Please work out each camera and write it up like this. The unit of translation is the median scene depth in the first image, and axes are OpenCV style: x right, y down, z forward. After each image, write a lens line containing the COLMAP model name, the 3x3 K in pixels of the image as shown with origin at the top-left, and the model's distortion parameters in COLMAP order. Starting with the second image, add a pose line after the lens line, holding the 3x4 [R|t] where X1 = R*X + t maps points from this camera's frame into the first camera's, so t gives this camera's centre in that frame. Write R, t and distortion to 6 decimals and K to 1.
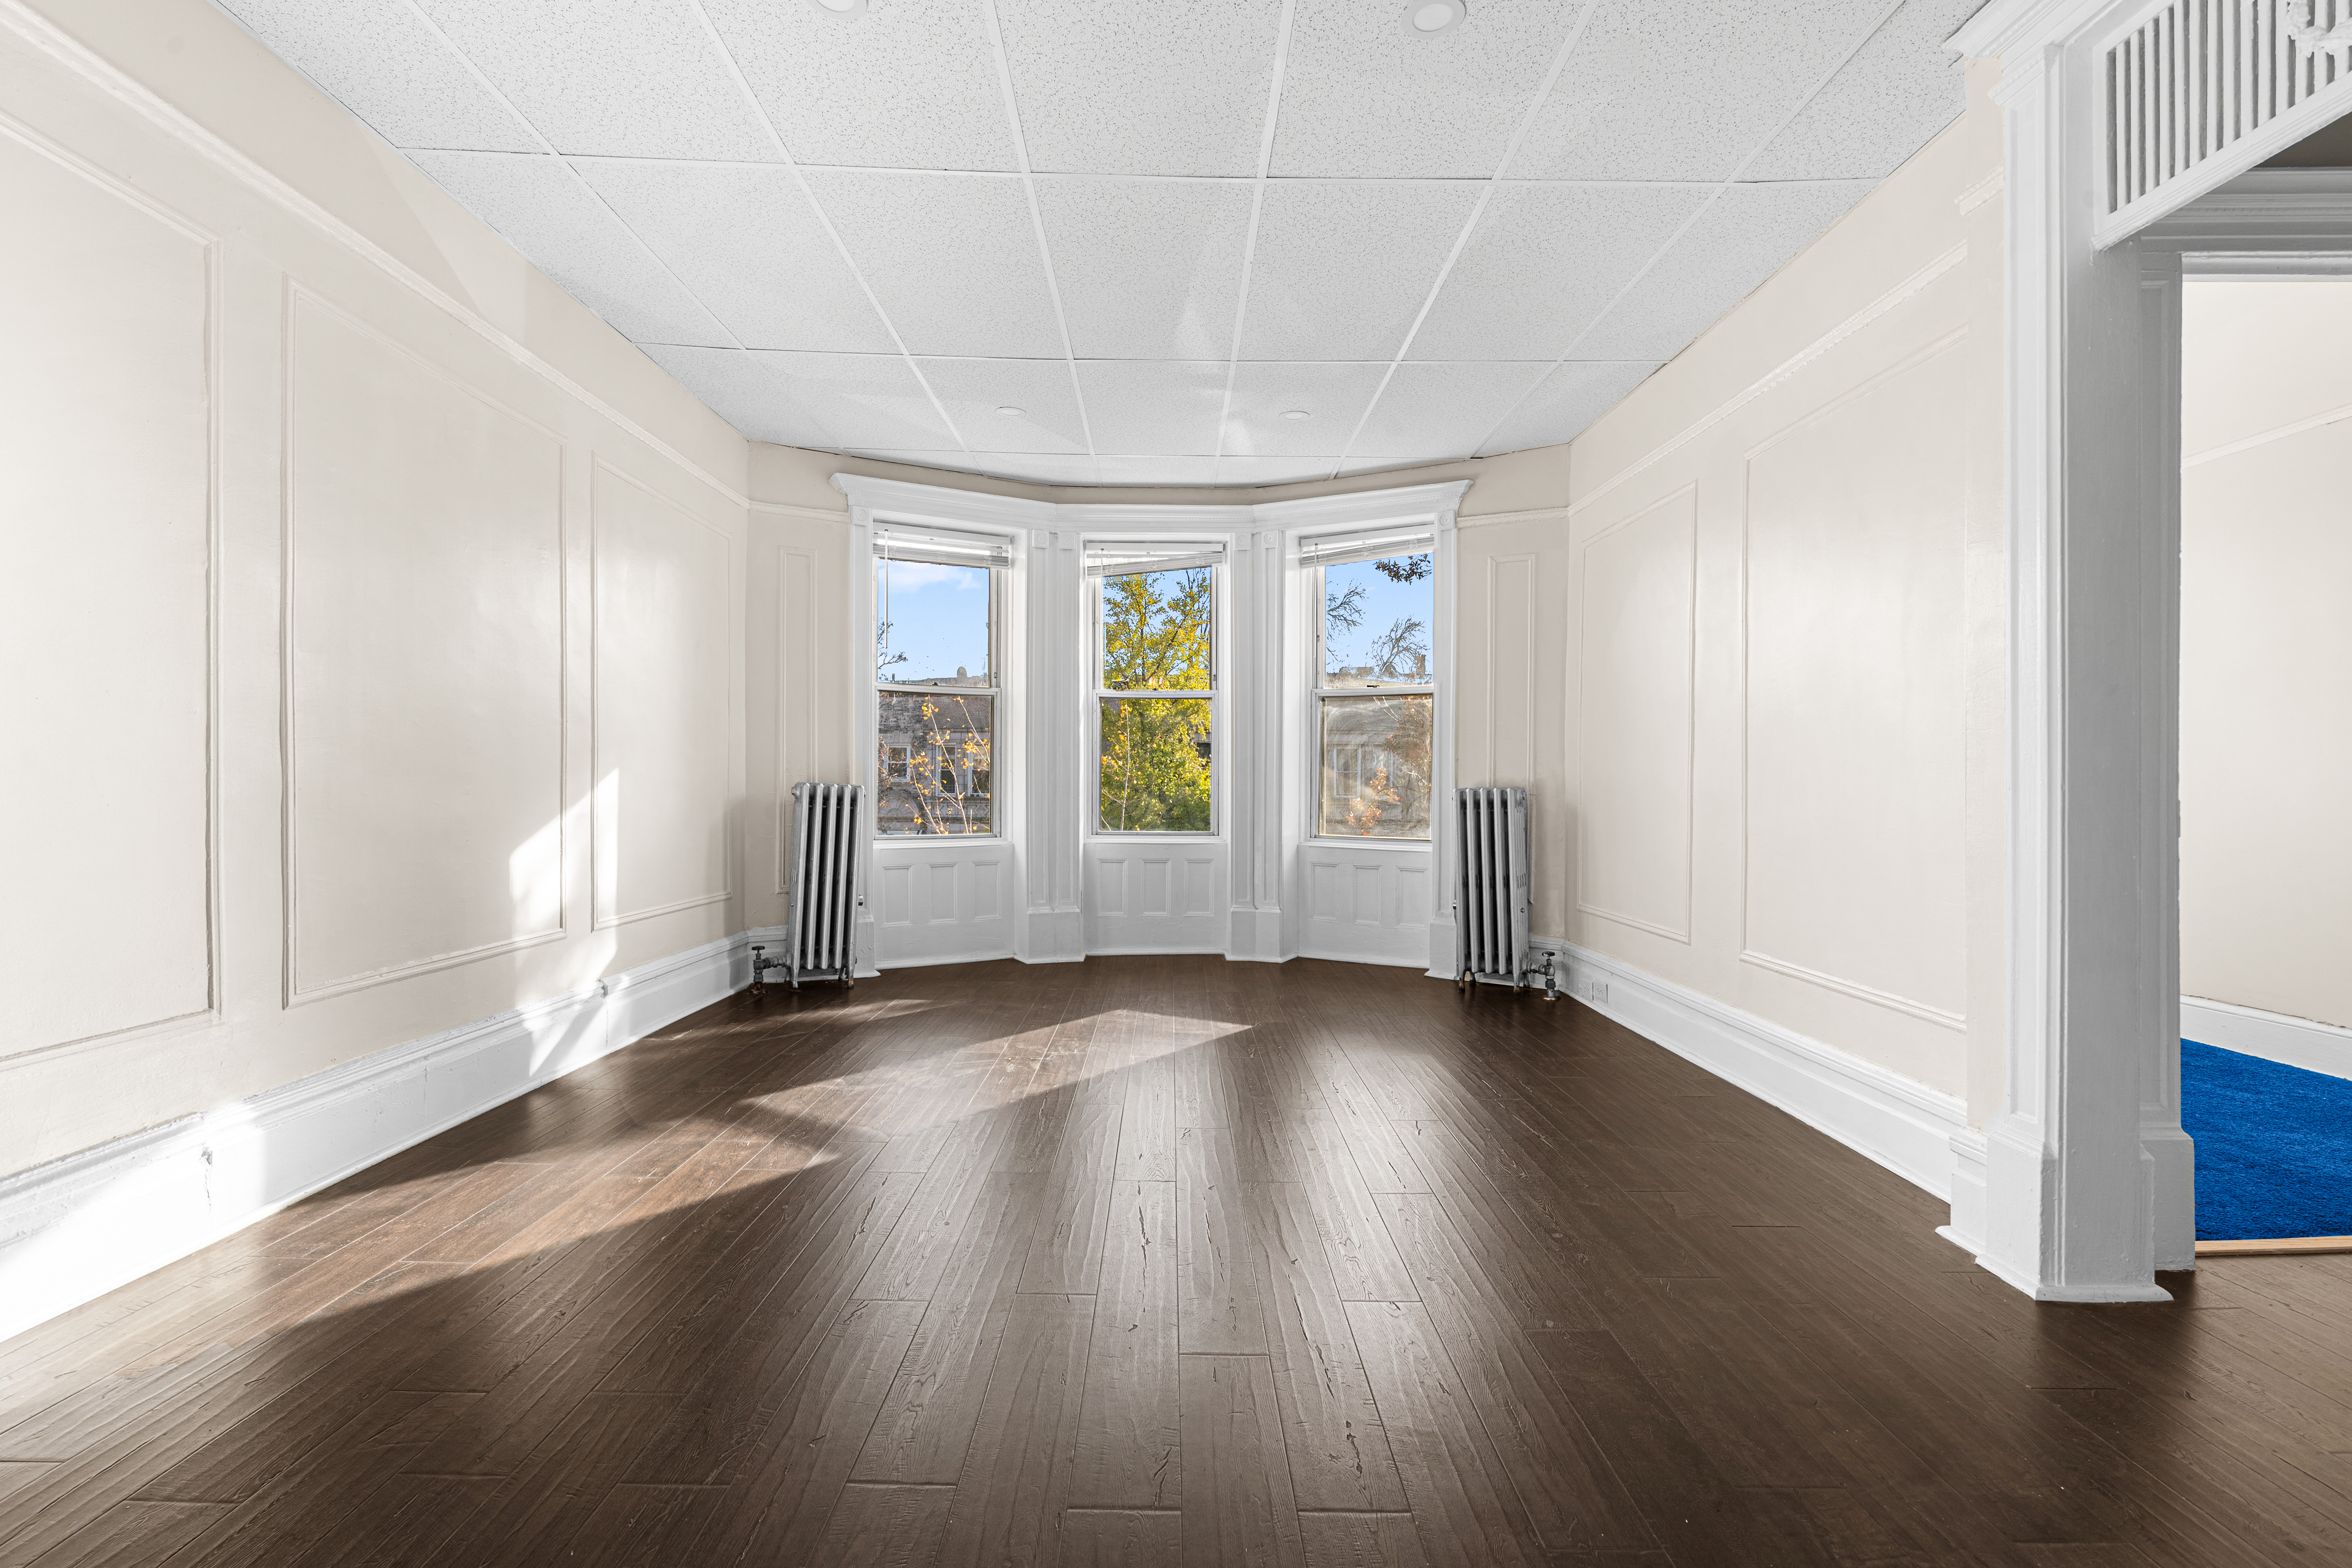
lens RADIAL K [[1104.2, 0, 1178.7], [0, 1104.2, 772.7], [0, 0, 1]] dist [0.000733, 0.000062]
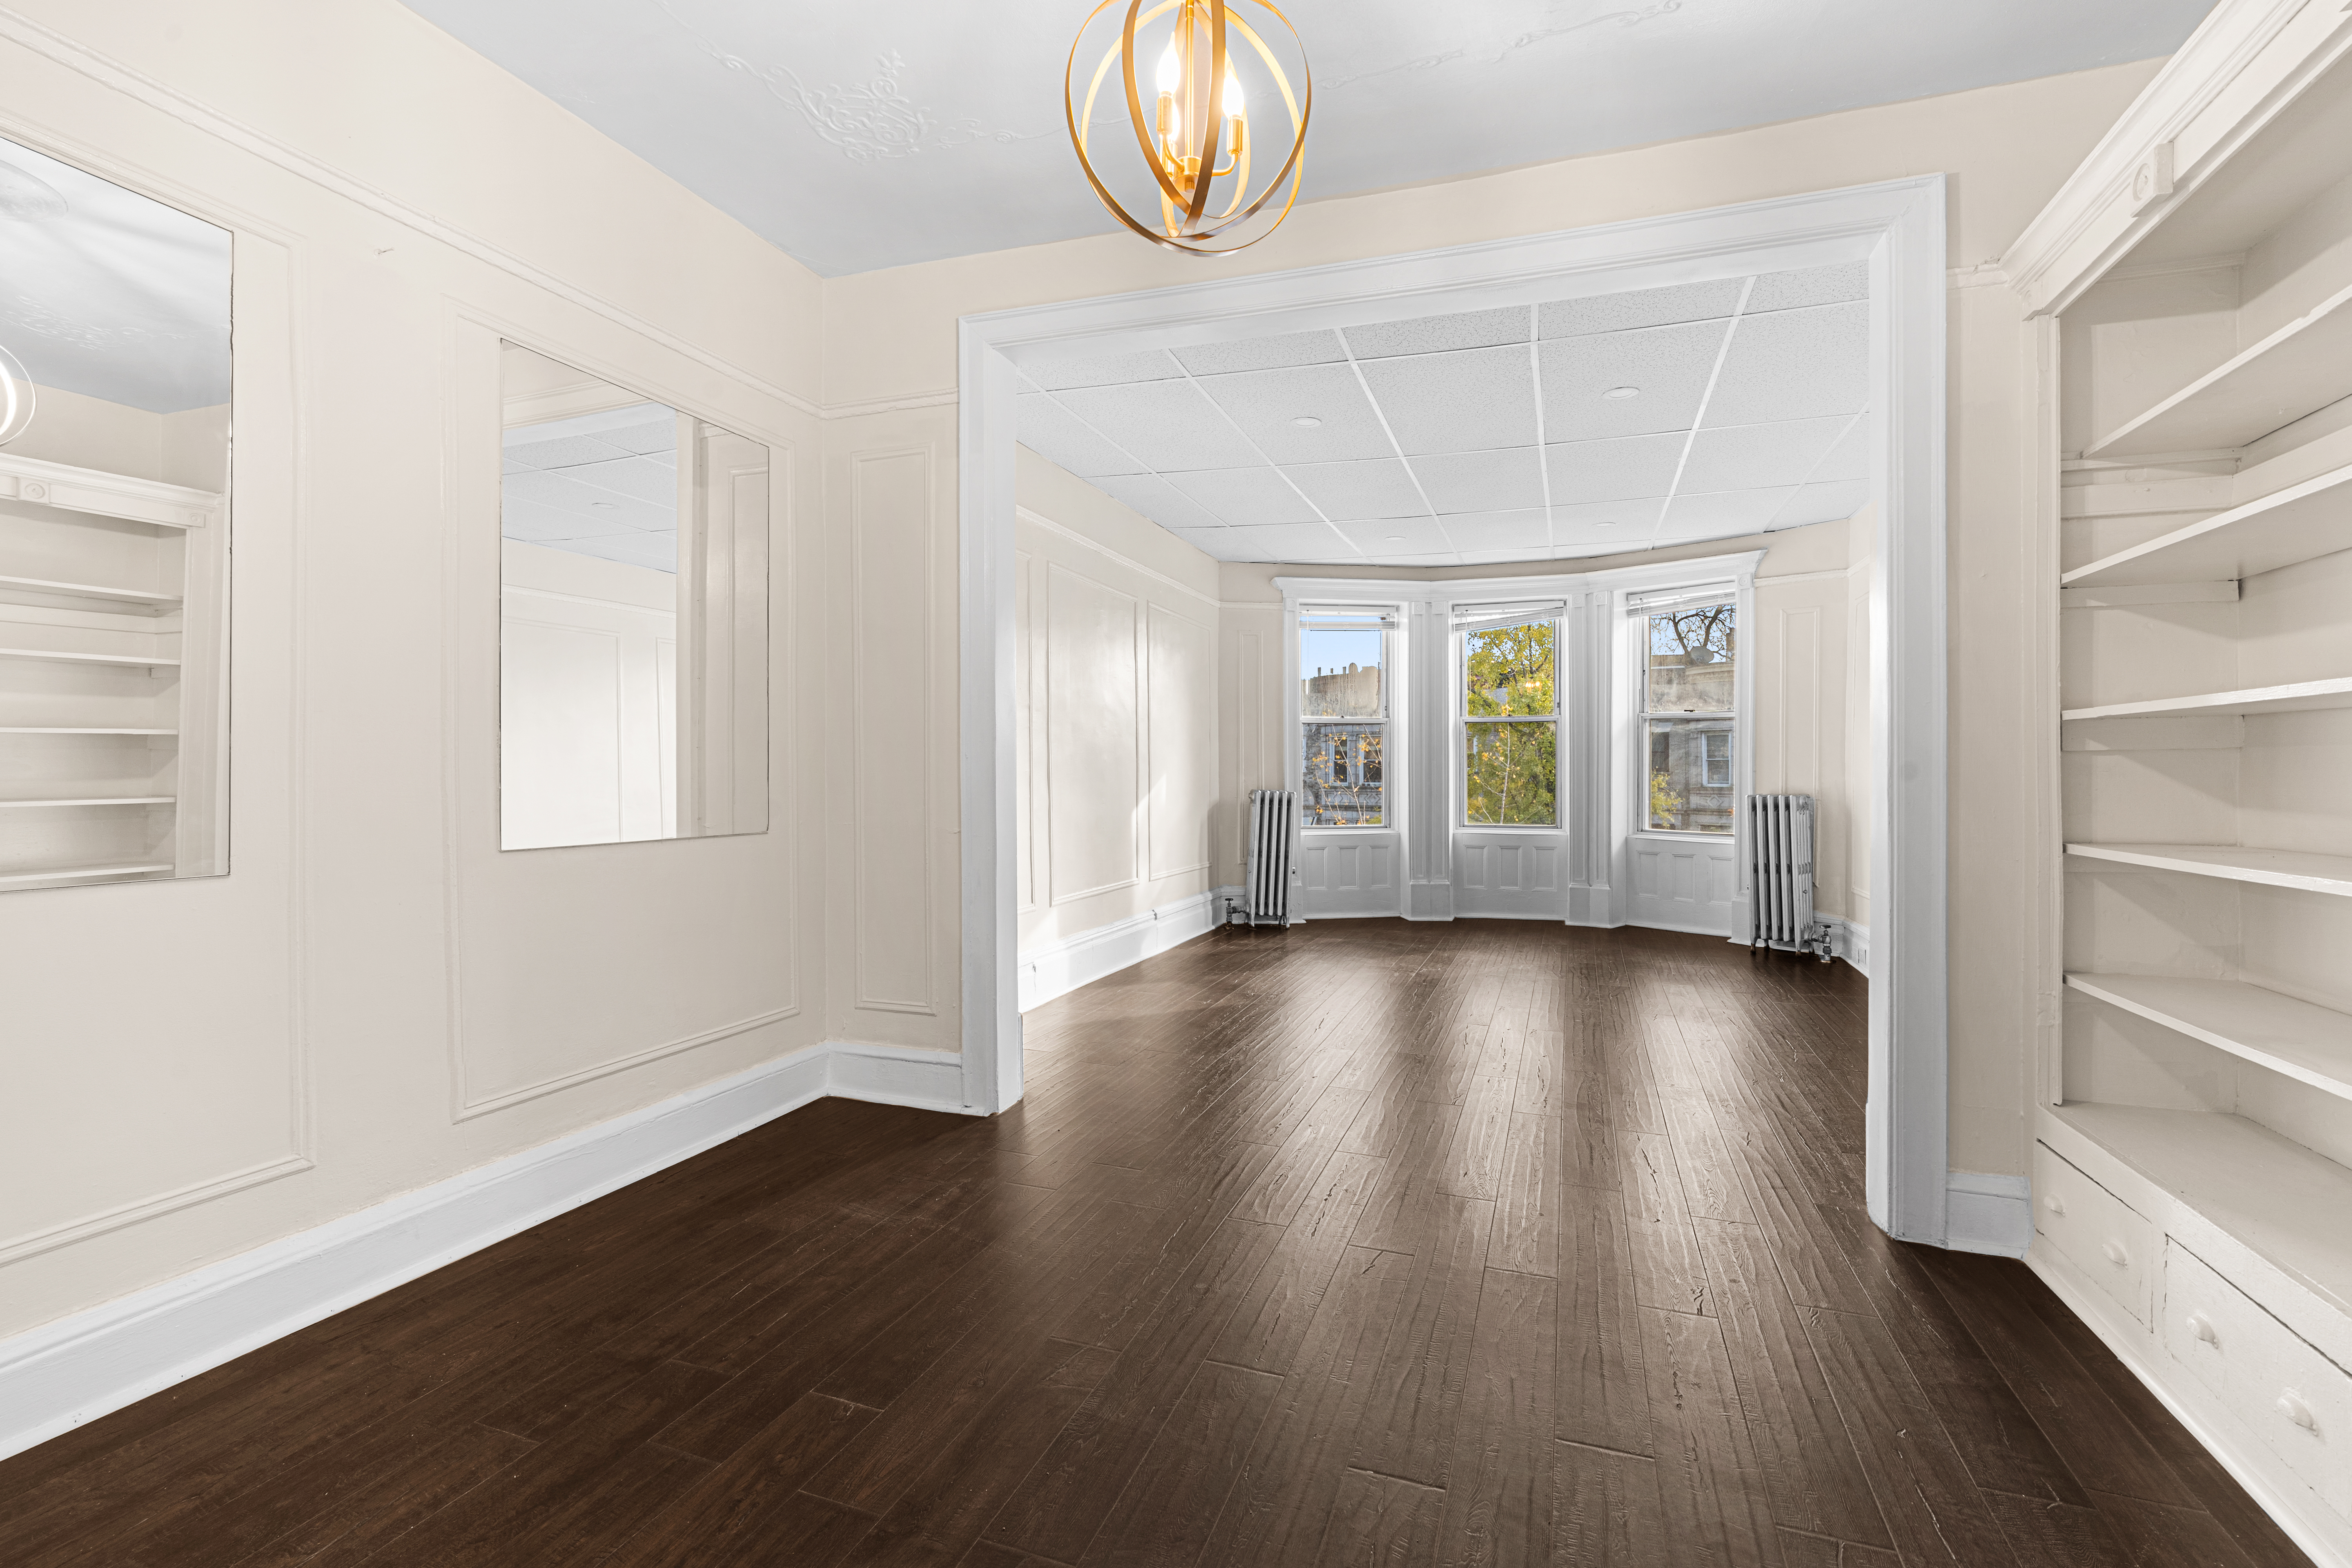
lens RADIAL K [[1104.2, 0, 1178.7], [0, 1104.2, 772.7], [0, 0, 1]] dist [0.000733, 0.000062]
pose [[0.939626, -0.003403, -0.342185, 0.067537], [0.007772, 0.999905, 0.011397, -0.030598], [0.342114, -0.013369, 0.939563, -0.414154]]
